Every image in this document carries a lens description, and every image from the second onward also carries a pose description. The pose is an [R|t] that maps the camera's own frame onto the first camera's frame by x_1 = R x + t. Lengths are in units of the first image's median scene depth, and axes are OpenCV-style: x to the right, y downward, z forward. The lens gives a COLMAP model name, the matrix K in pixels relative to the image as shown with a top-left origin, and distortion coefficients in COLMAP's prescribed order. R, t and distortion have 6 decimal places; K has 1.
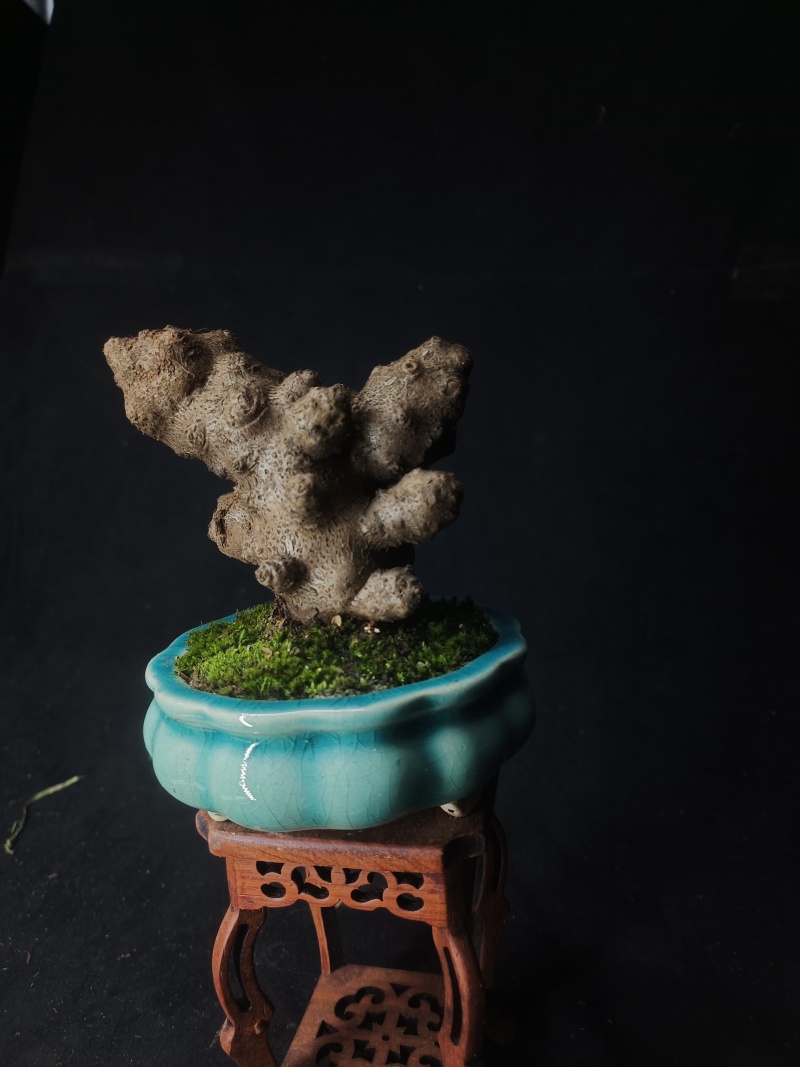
lens RADIAL K [[679.6, 0, 387.1], [0, 679.6, 522.6], [0, 0, 1]] dist [0.027617, -0.035654]
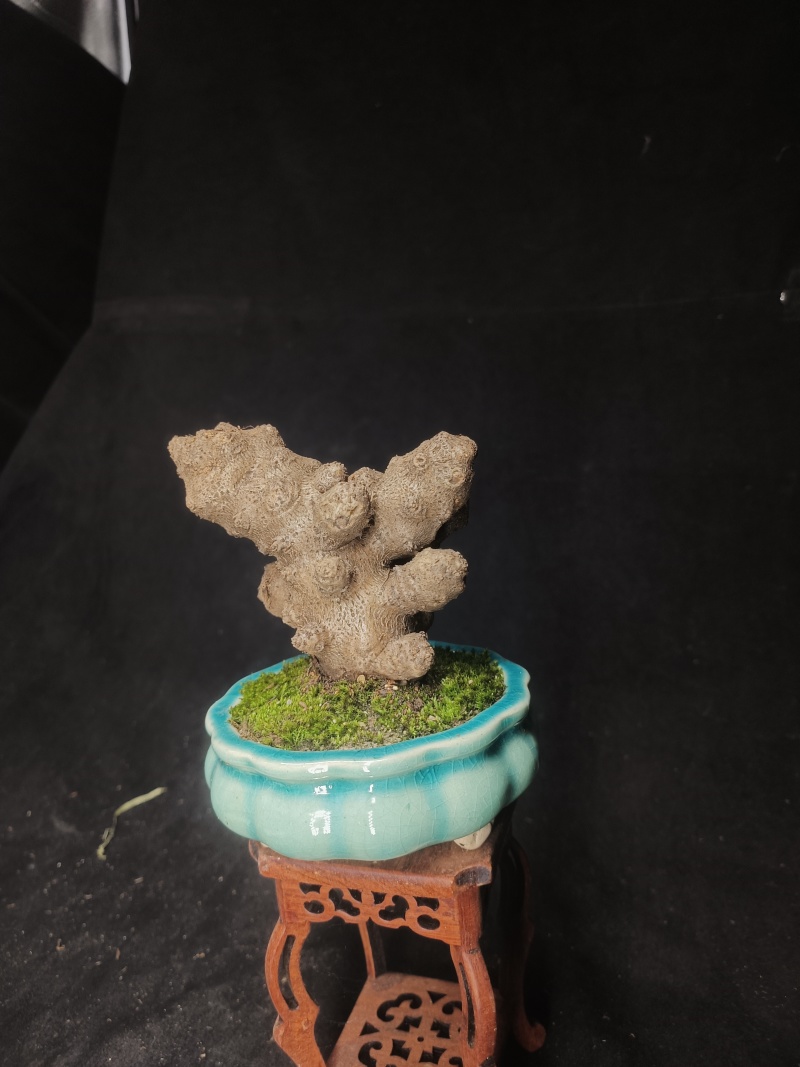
lens RADIAL K [[679.6, 0, 397.3], [0, 679.6, 521.7], [0, 0, 1]] dist [0.027617, -0.035654]
pose [[0.995144, -0.017694, -0.096826, 0.094691], [0.017279, 0.999838, -0.005118, -0.106654], [0.096901, 0.003420, 0.995288, -0.144201]]
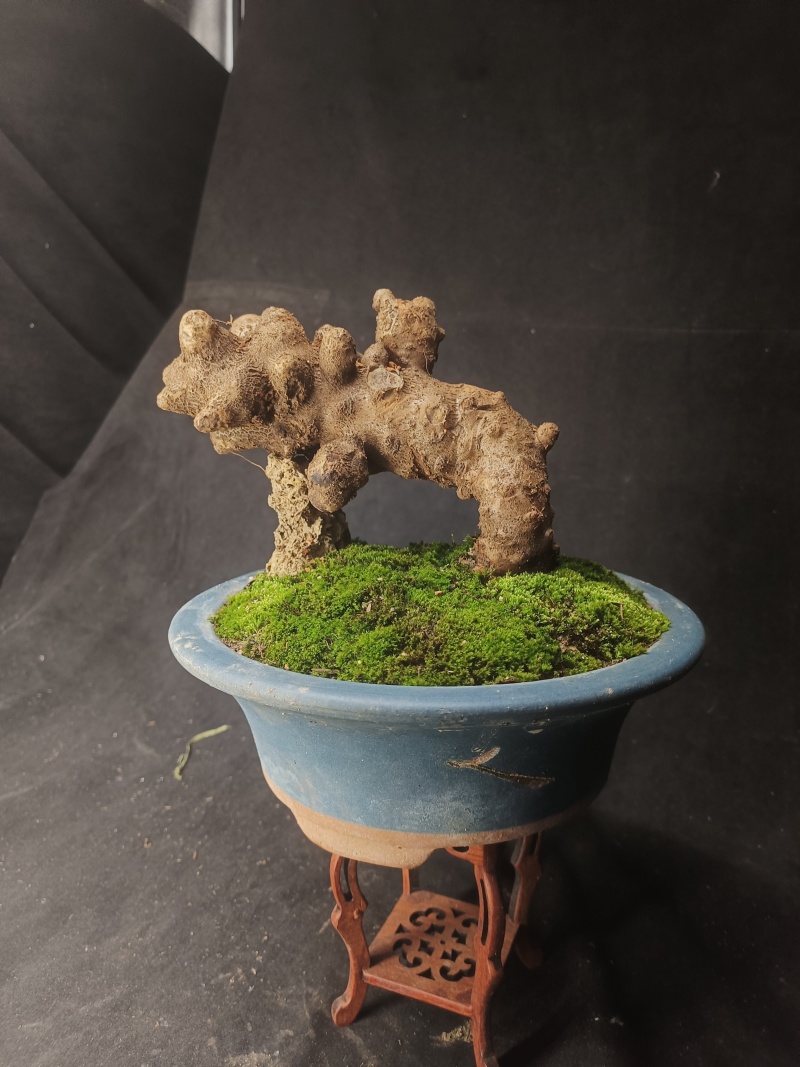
lens RADIAL K [[679.6, 0, 399.1], [0, 679.6, 520.3], [0, 0, 1]] dist [0.027617, -0.035654]
pose [[0.986241, 0.076112, -0.146749, 0.059731], [-0.070423, 0.996565, 0.043584, -0.201035], [0.149562, -0.032650, 0.988213, -0.447002]]
